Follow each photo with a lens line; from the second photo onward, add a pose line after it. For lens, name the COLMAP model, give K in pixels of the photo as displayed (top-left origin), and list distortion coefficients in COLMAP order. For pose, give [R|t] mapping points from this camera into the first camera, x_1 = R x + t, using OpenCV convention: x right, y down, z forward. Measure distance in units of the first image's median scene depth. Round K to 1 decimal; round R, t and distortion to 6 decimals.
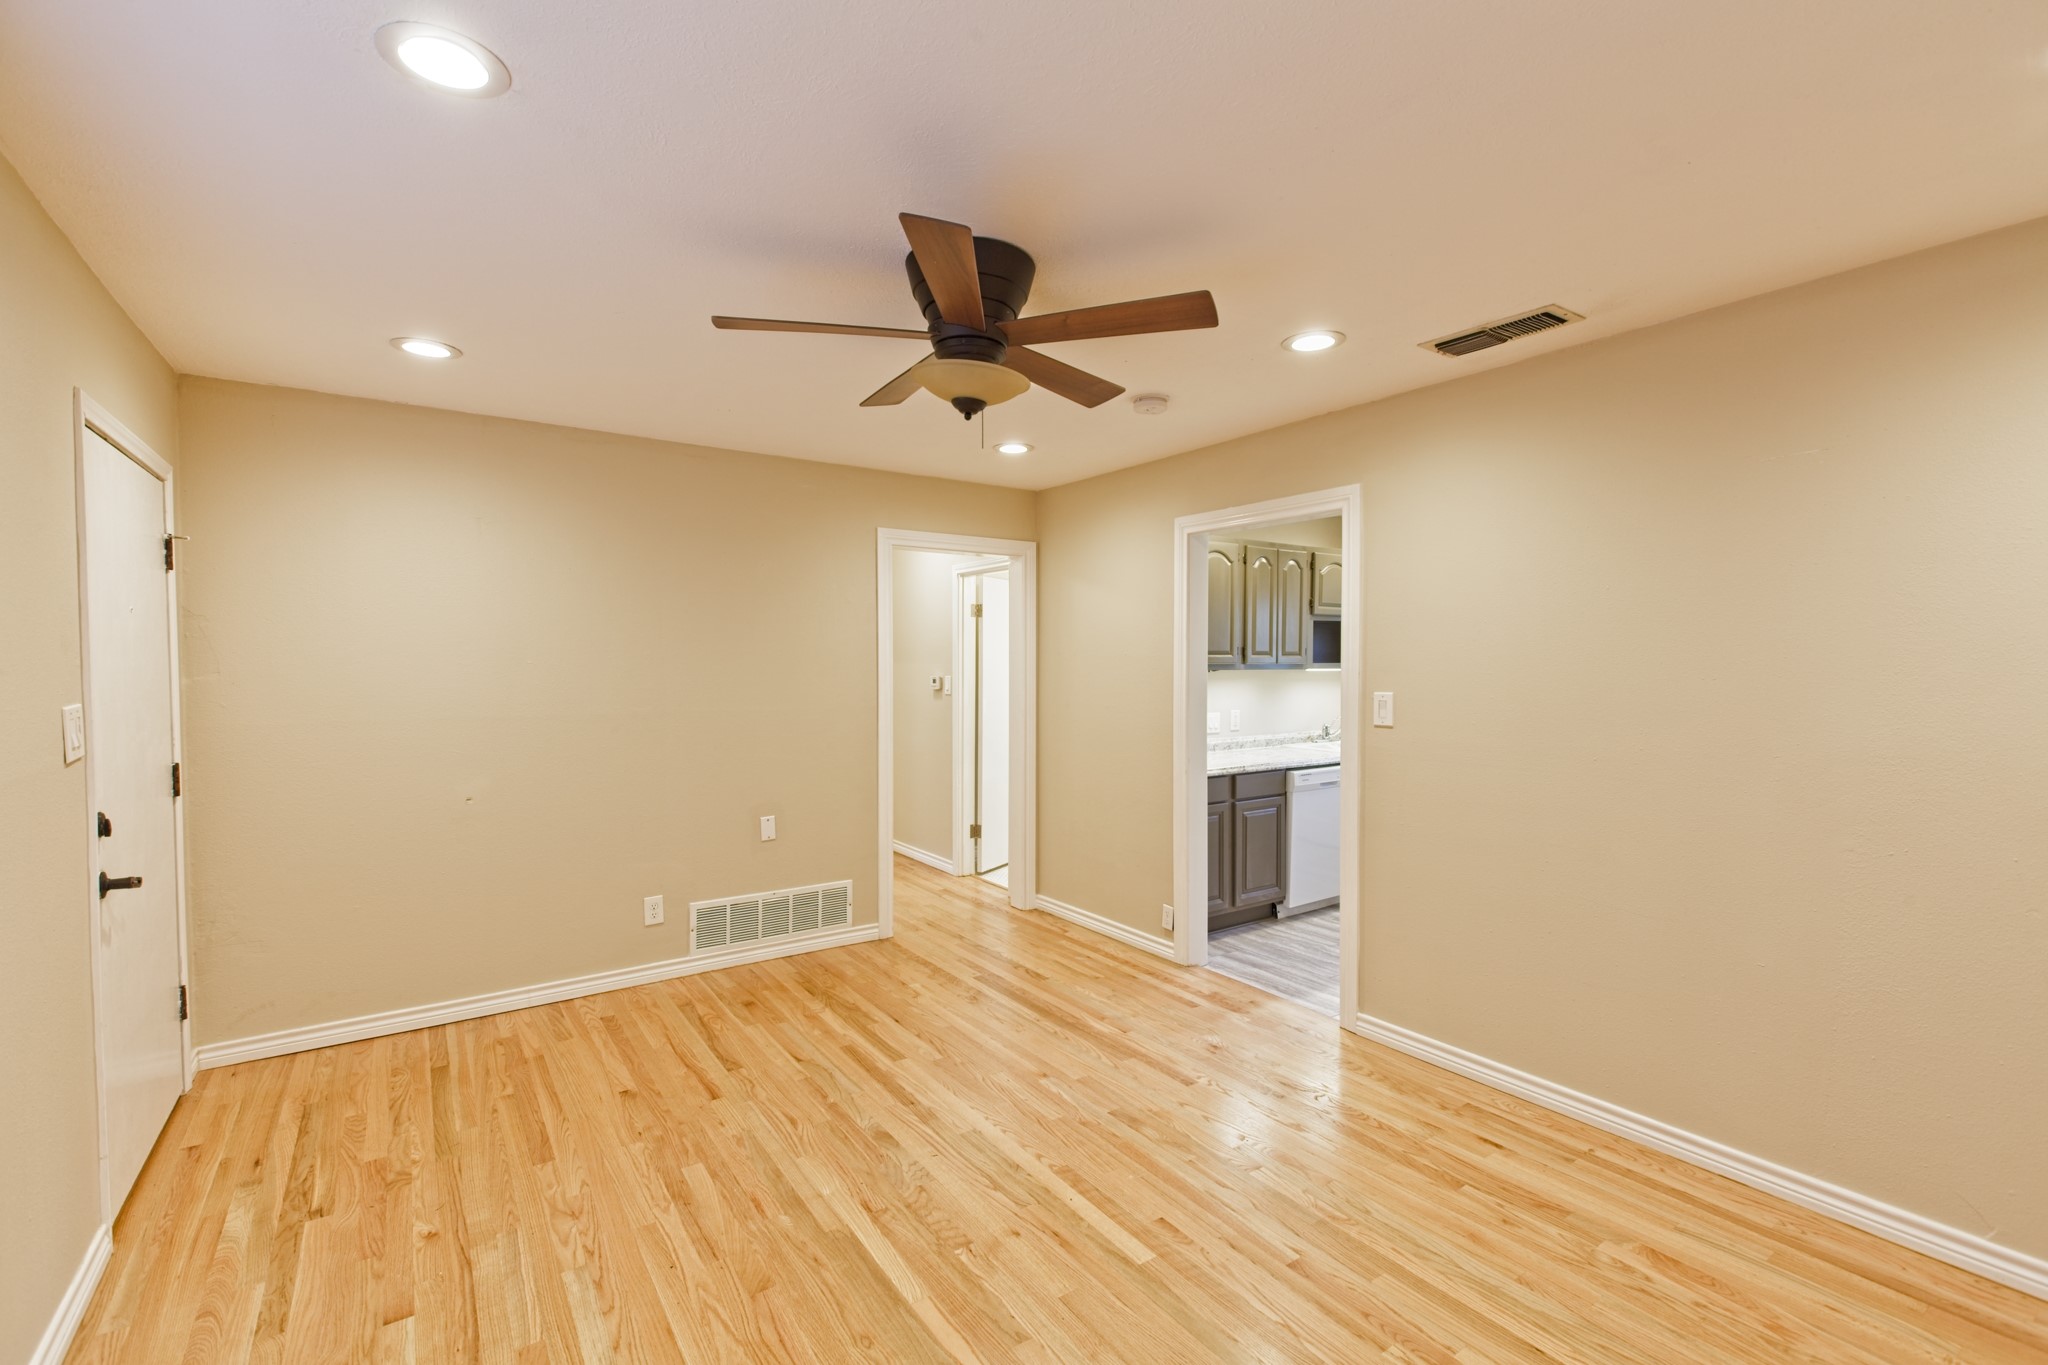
lens RADIAL K [[900.1, 0, 1026.4], [0, 900.1, 687.5], [0, 0, 1]] dist [0.023444, -0.012011]
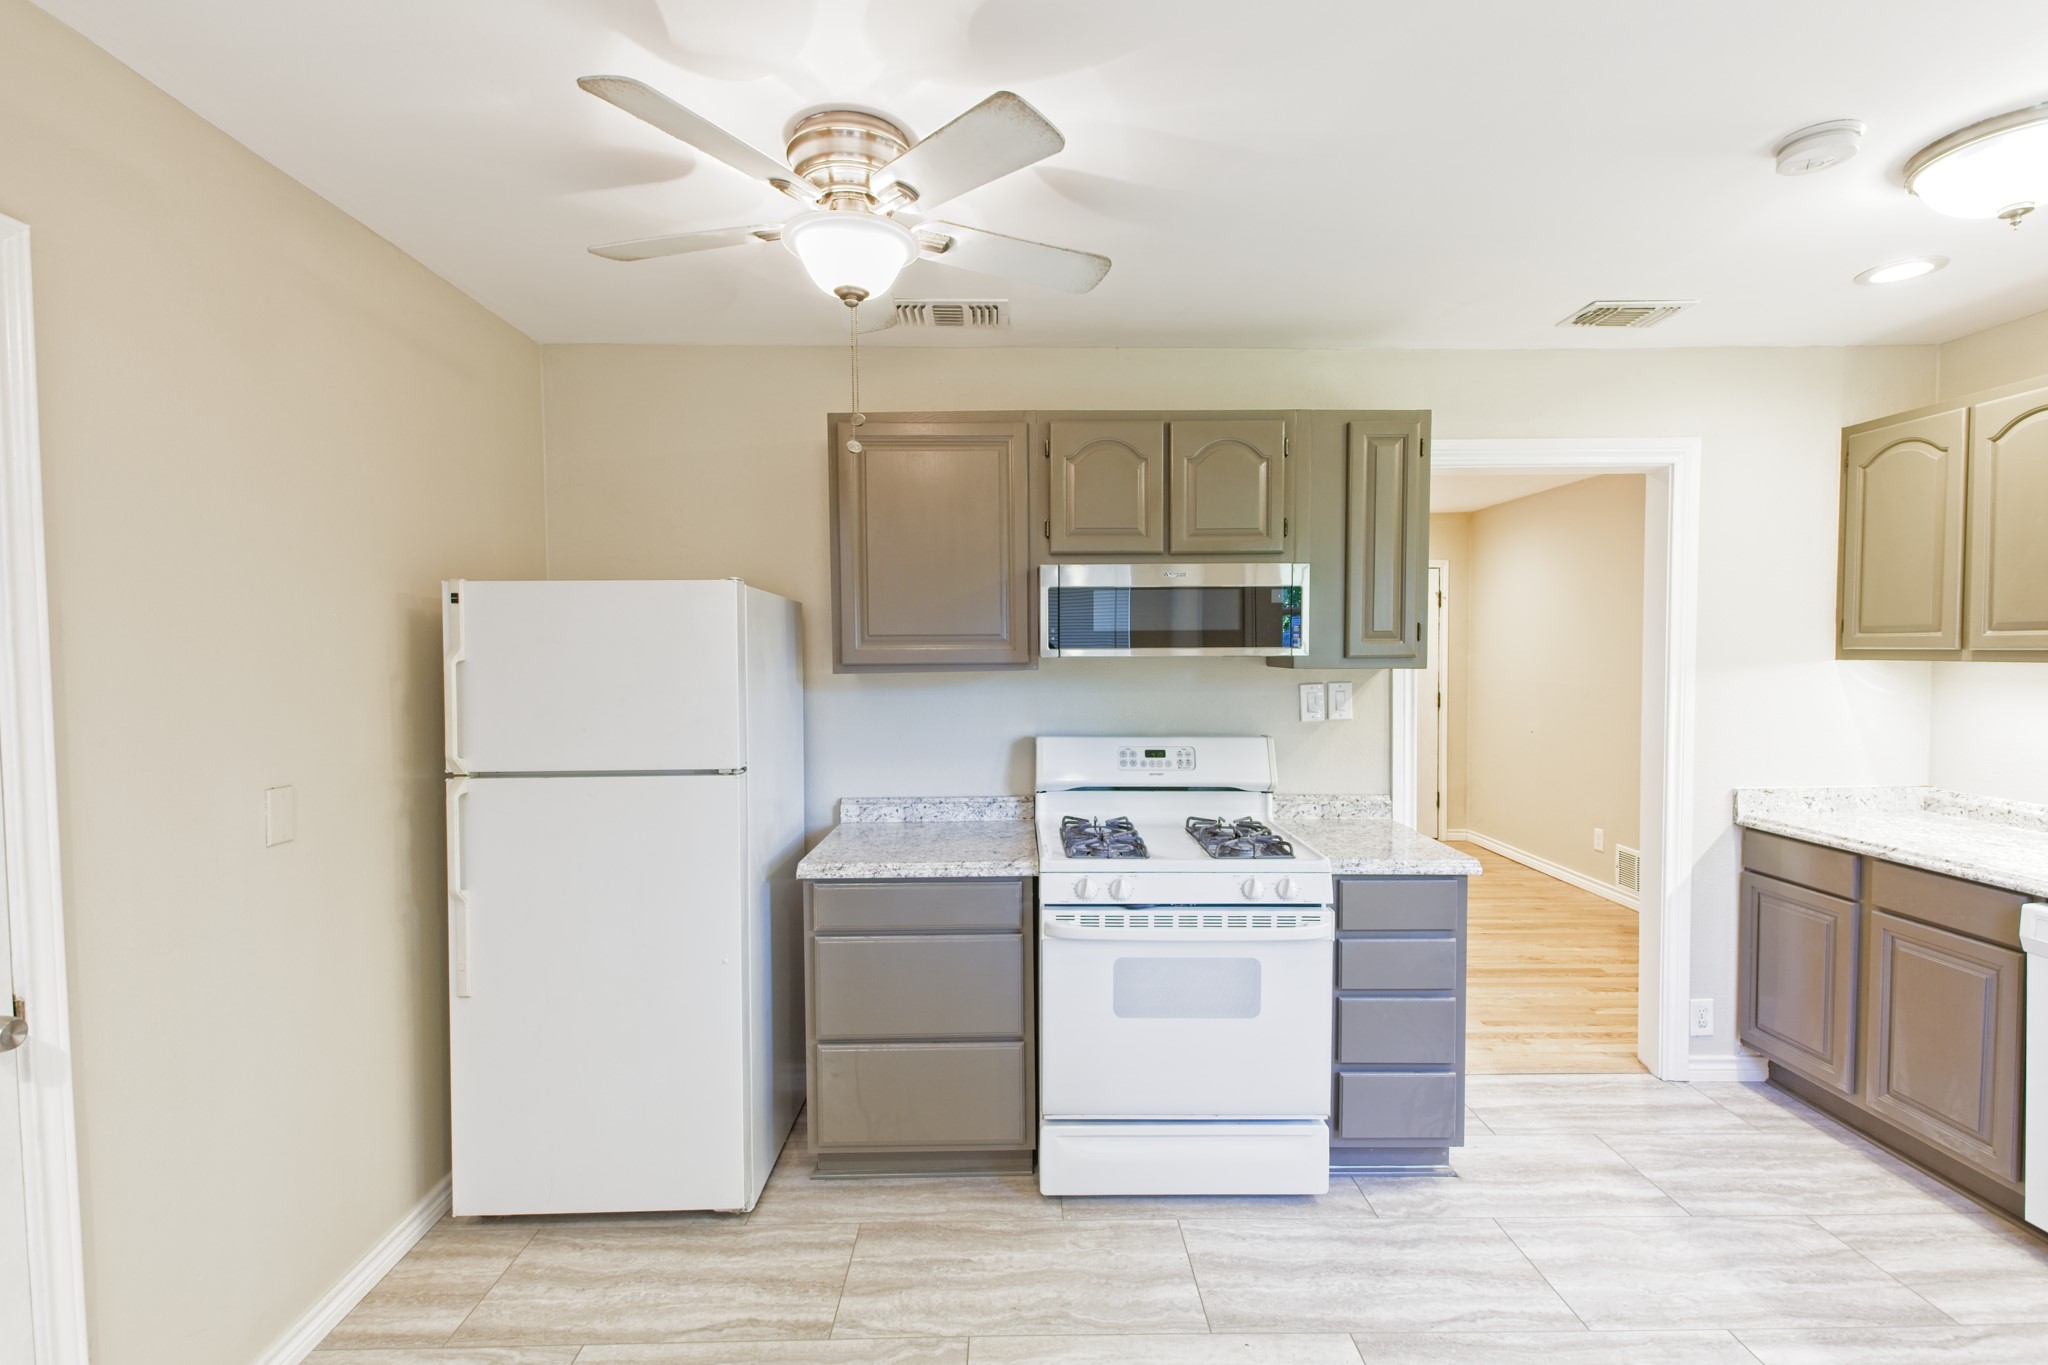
lens RADIAL K [[930.4, 0, 1027.1], [0, 930.4, 687.4], [0, 0, 1]] dist [0.024092, -0.012930]
pose [[-0.552782, 0.037358, -0.832488, 1.292250], [-0.017696, 0.998243, 0.056547, -0.034984], [0.833138, 0.045990, -0.551150, 1.185311]]
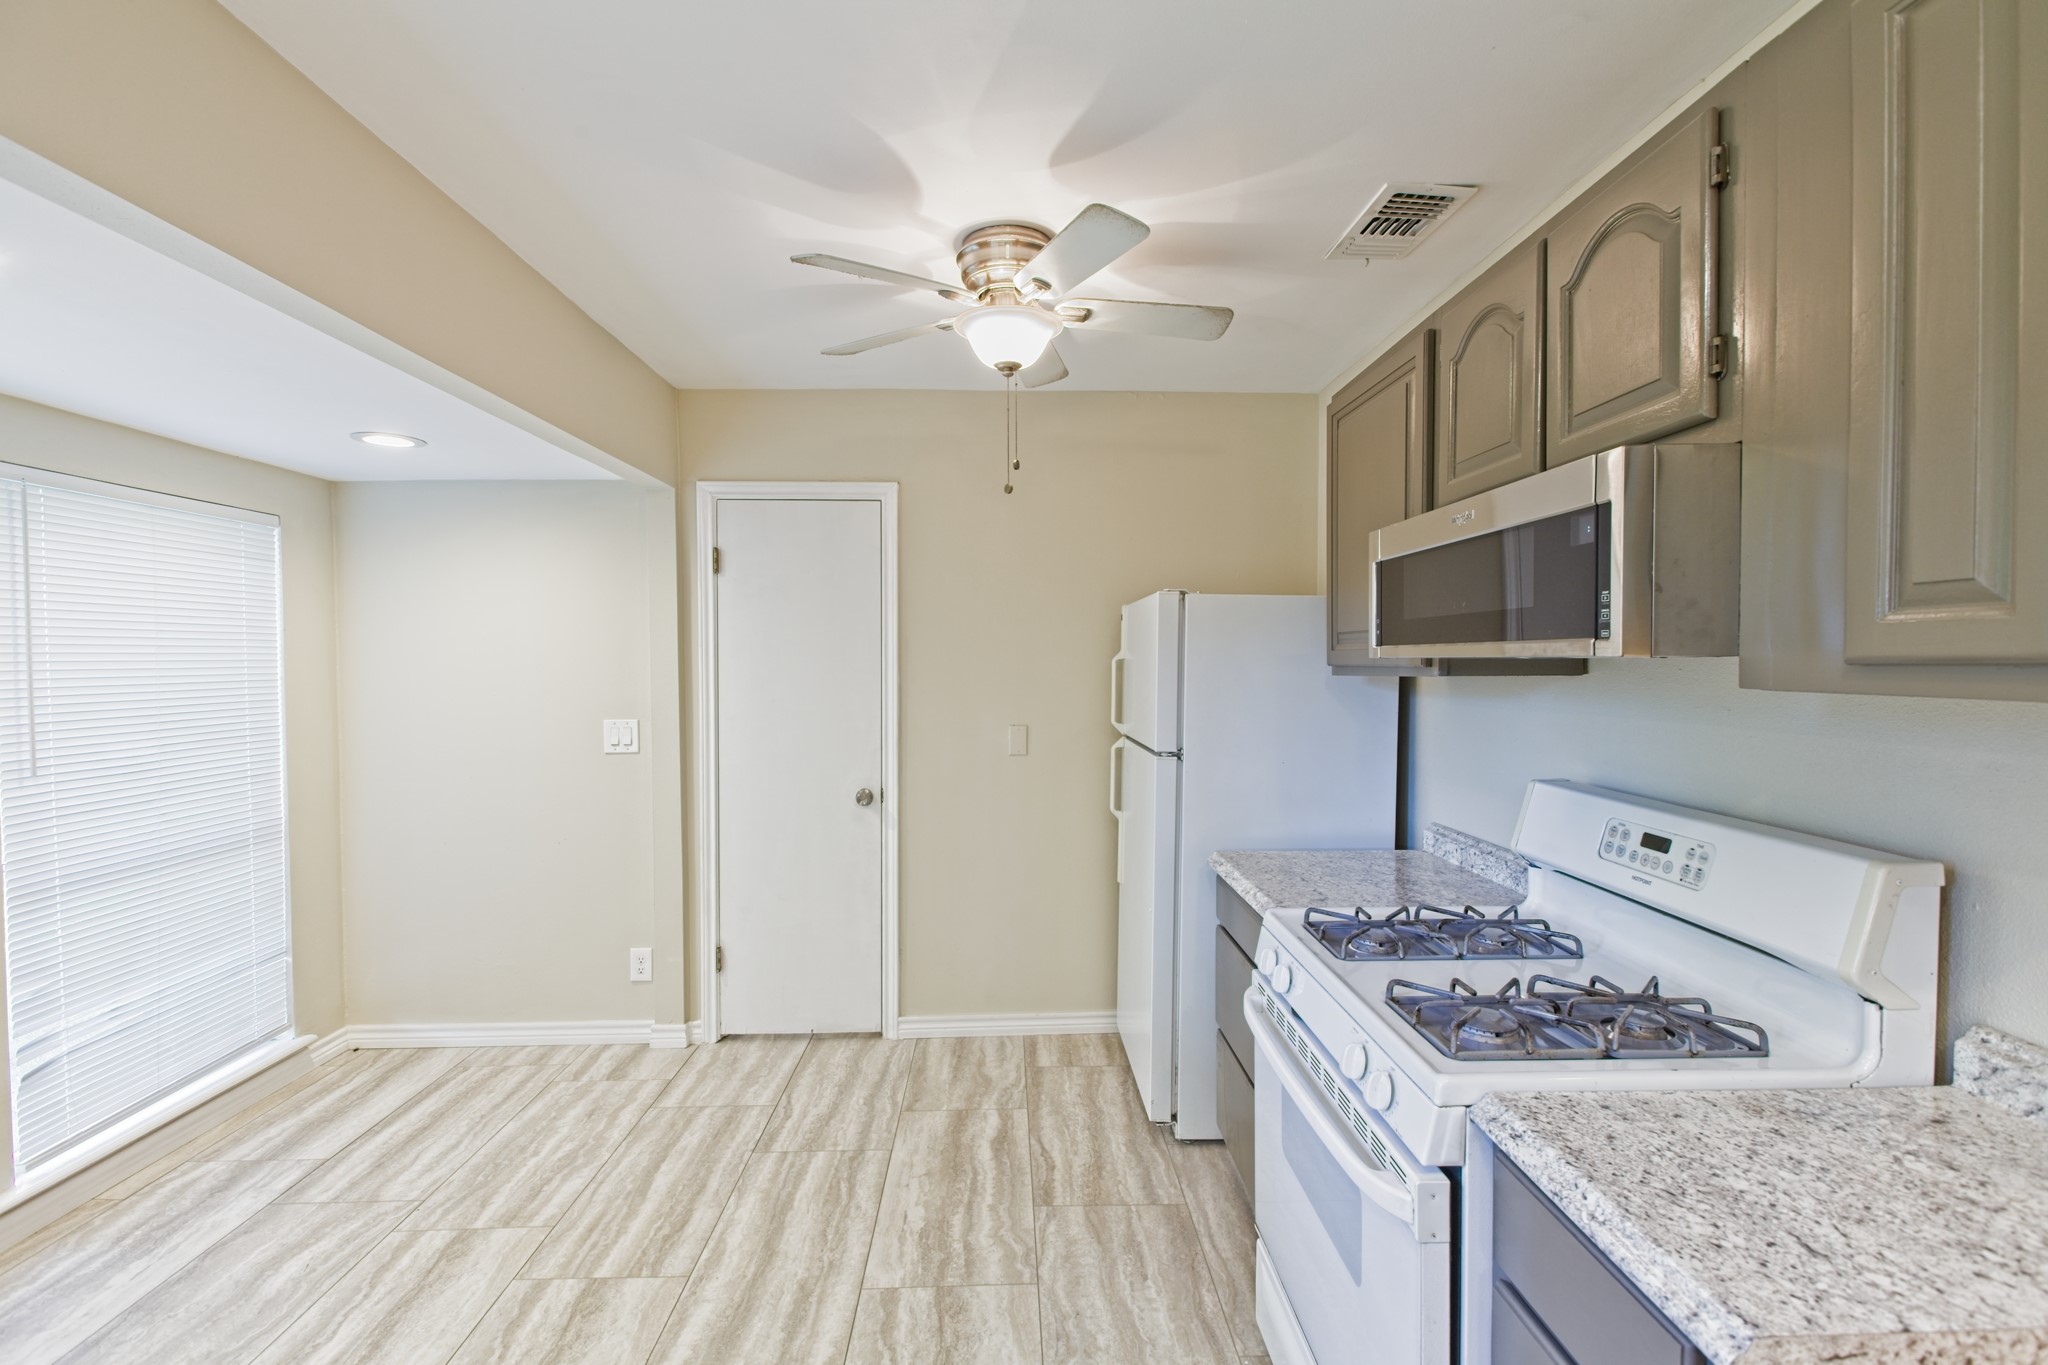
lens RADIAL K [[900.1, 0, 1026.4], [0, 900.1, 687.5], [0, 0, 1]] dist [0.023444, -0.012011]
pose [[-0.841099, -0.011100, 0.540767, 0.561794], [0.021891, 0.998272, 0.054540, -0.033588], [-0.540438, 0.057712, -0.839402, 1.338455]]
